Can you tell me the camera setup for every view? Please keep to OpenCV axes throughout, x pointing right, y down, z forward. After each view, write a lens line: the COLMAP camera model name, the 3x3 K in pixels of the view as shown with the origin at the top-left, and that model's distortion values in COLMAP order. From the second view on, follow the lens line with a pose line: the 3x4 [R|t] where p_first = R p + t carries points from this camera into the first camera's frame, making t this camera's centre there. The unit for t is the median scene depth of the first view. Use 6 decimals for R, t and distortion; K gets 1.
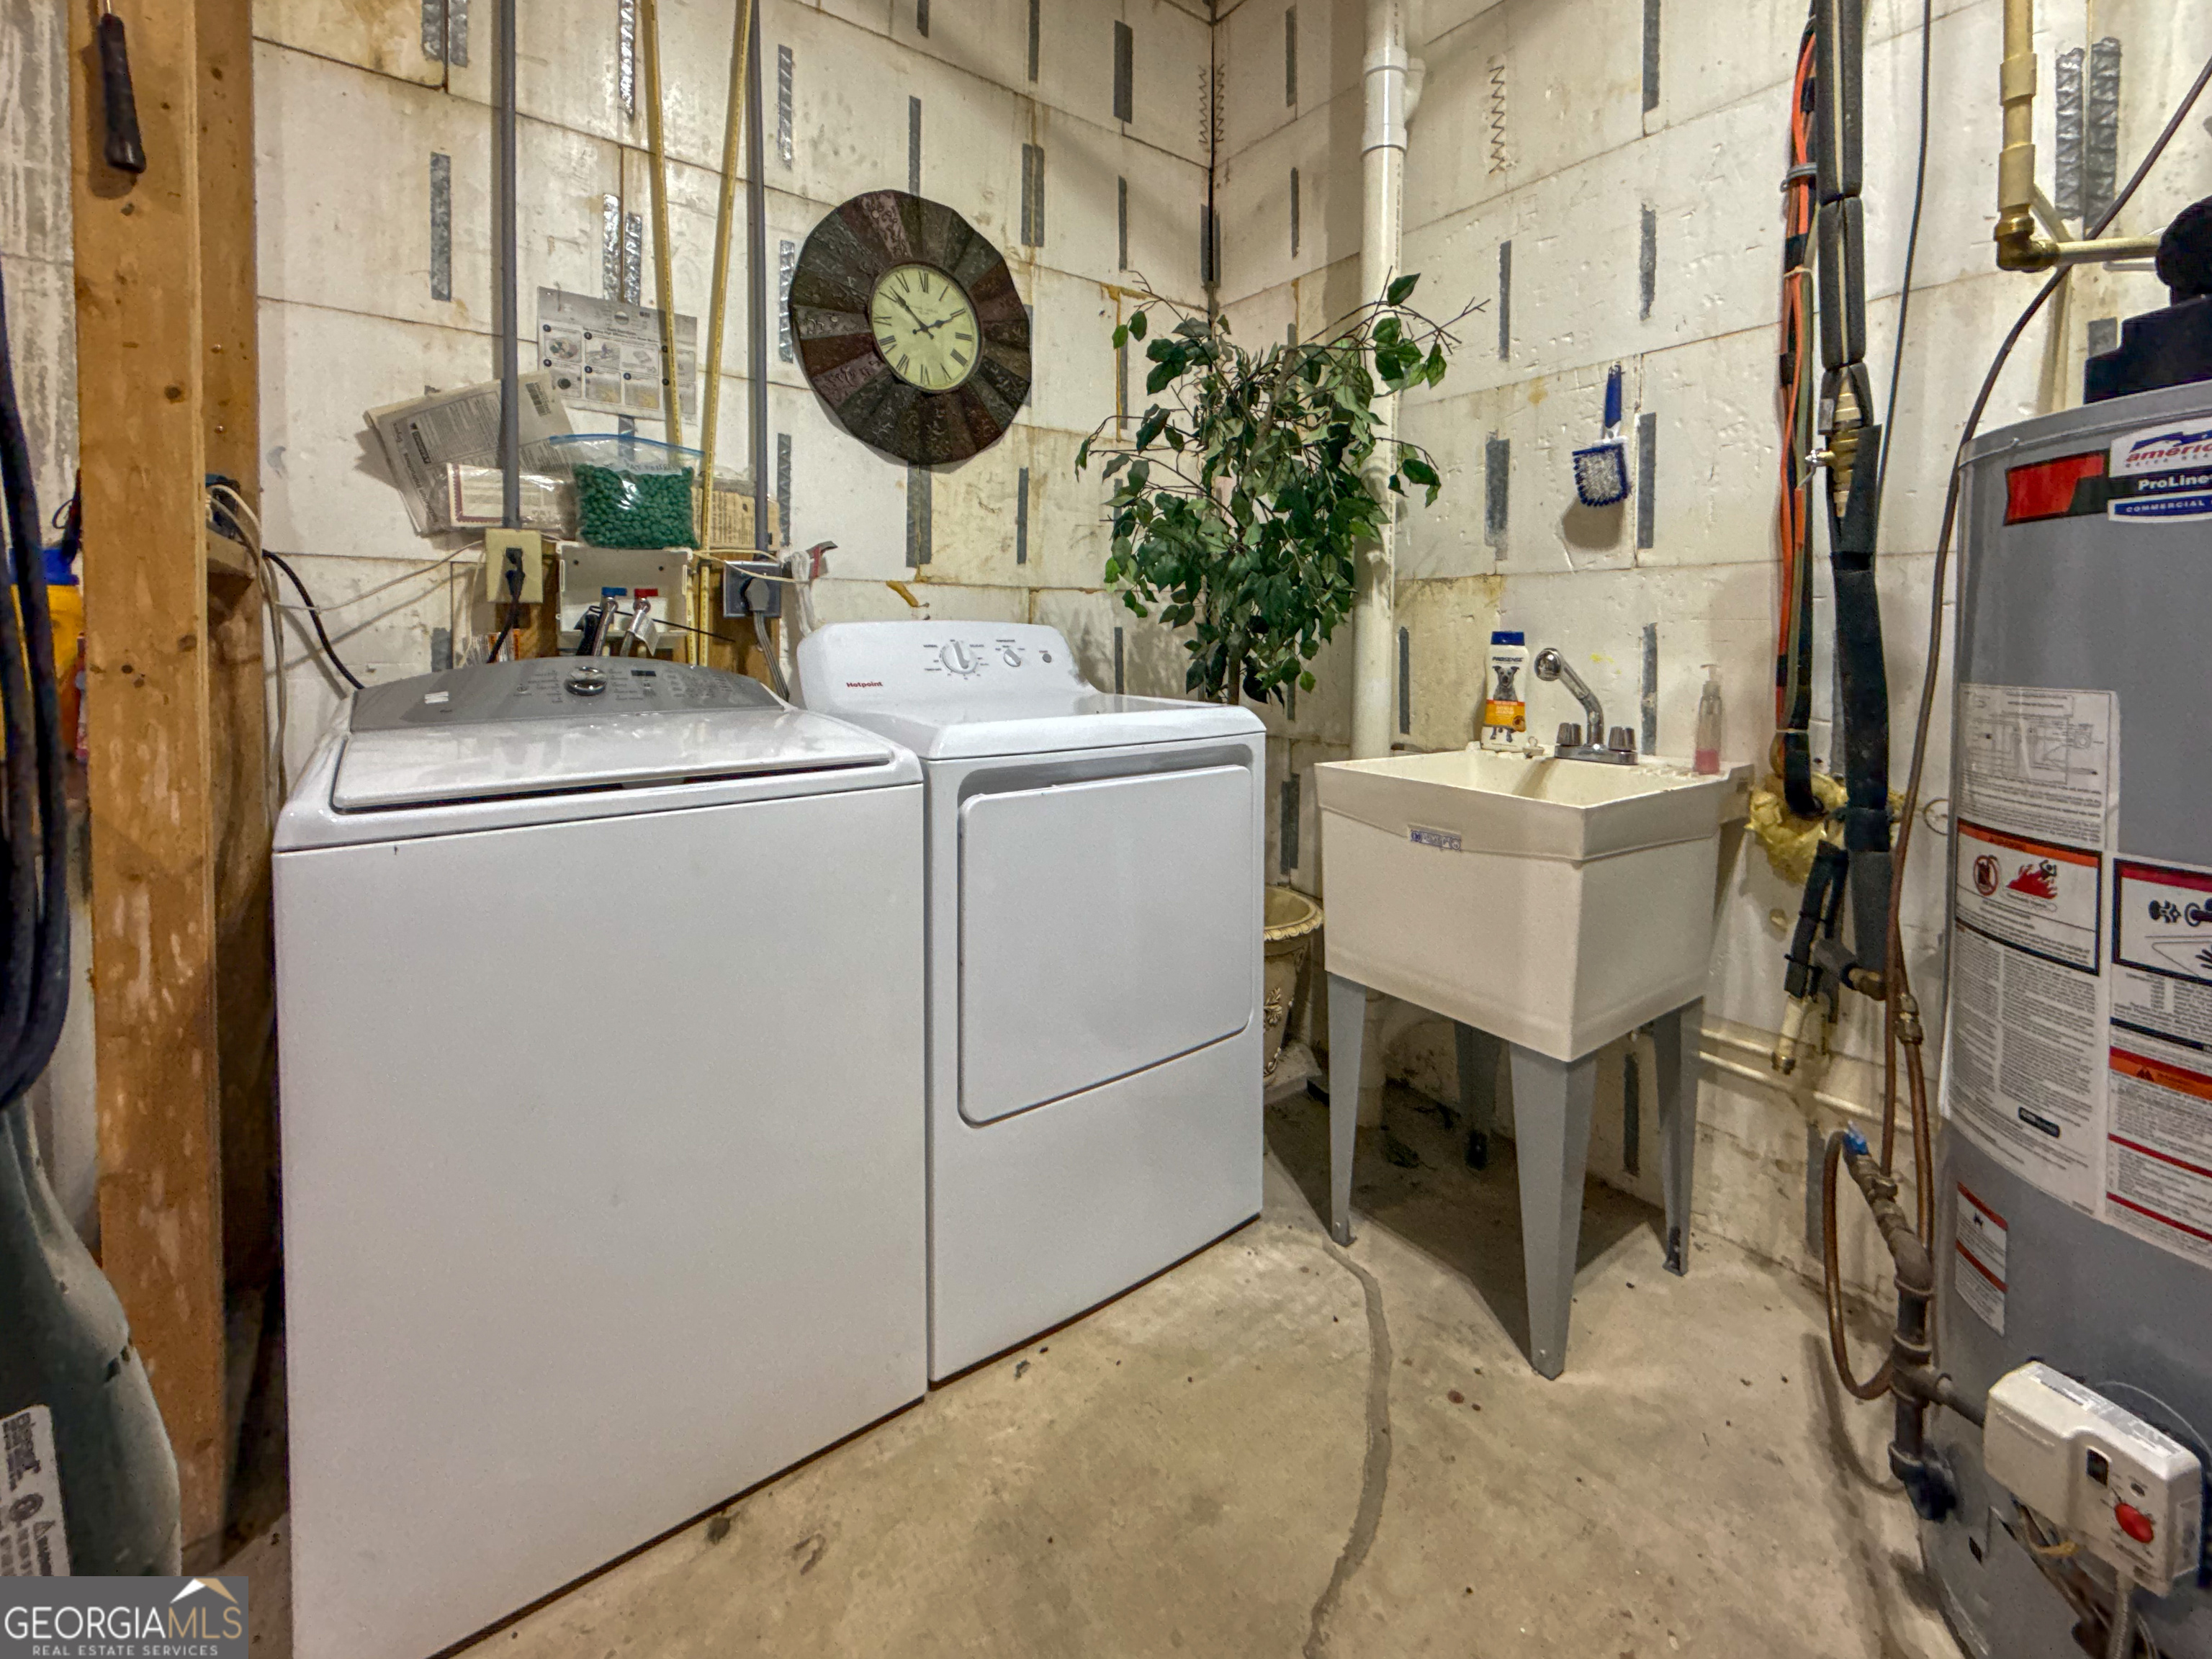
lens RADIAL K [[900.3, 0, 1124.1], [0, 900.3, 837.9], [0, 0, 1]] dist [-0.000783, -0.000126]
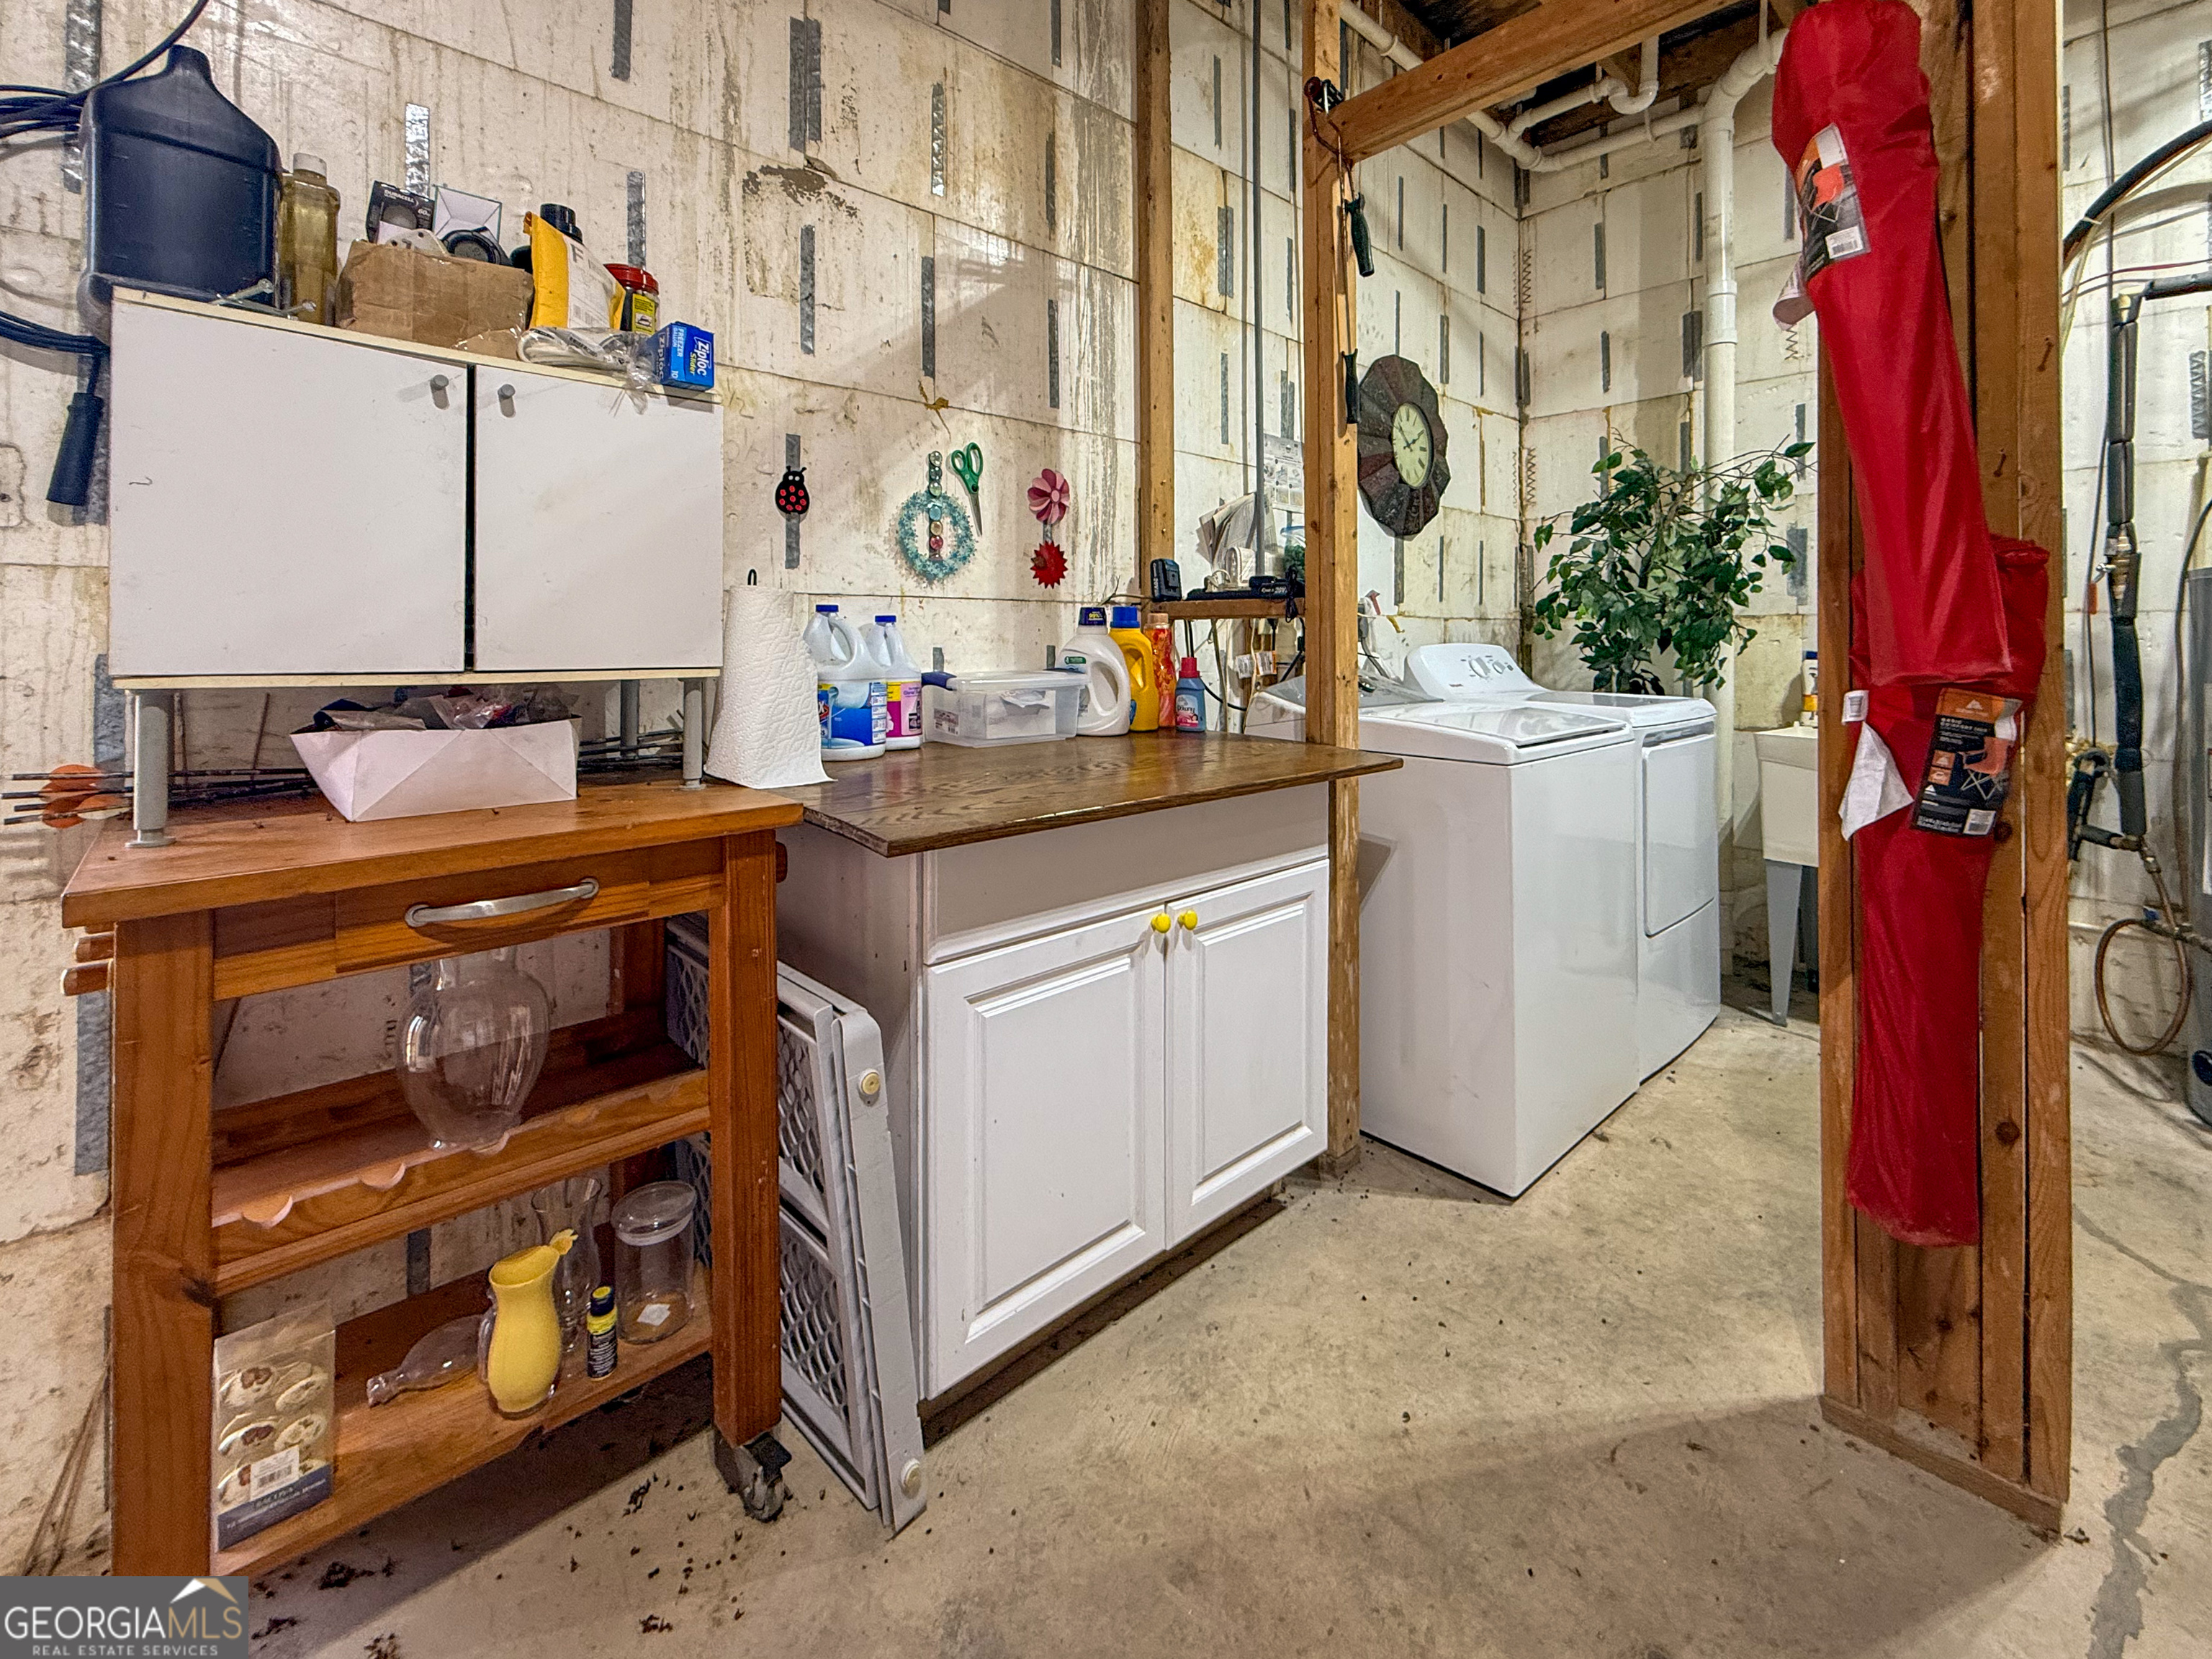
lens RADIAL K [[900.3, 0, 1085.8], [0, 900.3, 813.1], [0, 0, 1]] dist [-0.000783, -0.000126]
pose [[0.997324, -0.012324, 0.072061, -0.902798], [0.014298, 0.999534, -0.026951, 0.073055], [-0.071695, 0.027909, 0.997036, -0.437987]]
